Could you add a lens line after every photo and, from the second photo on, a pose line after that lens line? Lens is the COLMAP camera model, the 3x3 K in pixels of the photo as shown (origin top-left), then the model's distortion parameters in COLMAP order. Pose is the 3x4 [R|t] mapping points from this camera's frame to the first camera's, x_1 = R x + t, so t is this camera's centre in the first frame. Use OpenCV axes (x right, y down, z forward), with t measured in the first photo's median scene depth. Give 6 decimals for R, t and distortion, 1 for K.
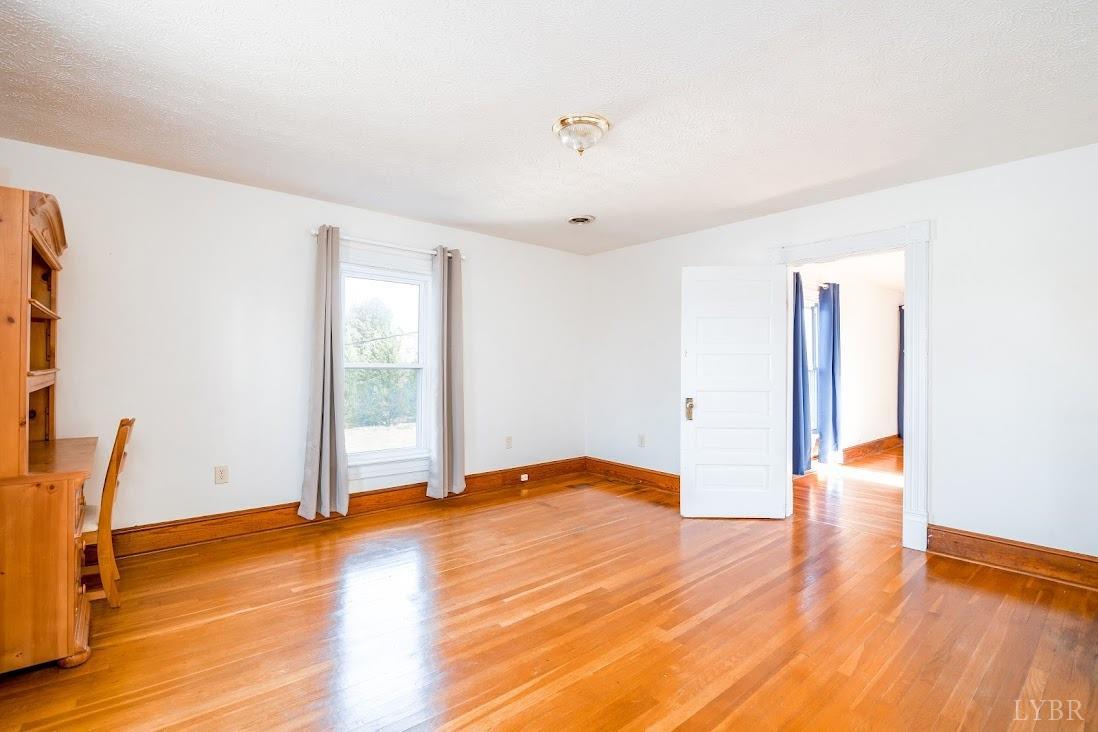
lens RADIAL K [[514.3, 0, 540.7], [0, 514.3, 368.8], [0, 0, 1]] dist [-0.006958, -0.001088]
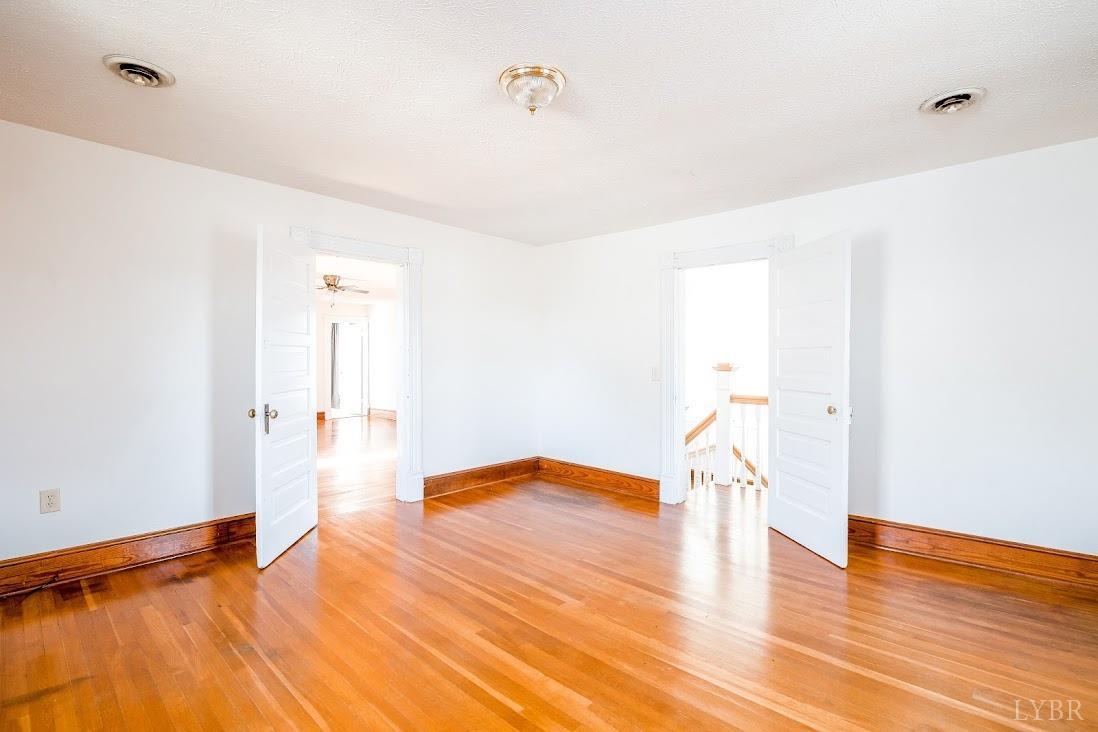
lens RADIAL K [[514.3, 0, 546.8], [0, 514.3, 358.6], [0, 0, 1]] dist [-0.006958, -0.001088]
pose [[-0.135317, -0.004070, 0.990794, -0.693879], [0.002433, 0.999987, 0.004440, -0.013496], [-0.990799, 0.003012, -0.135306, 0.985581]]
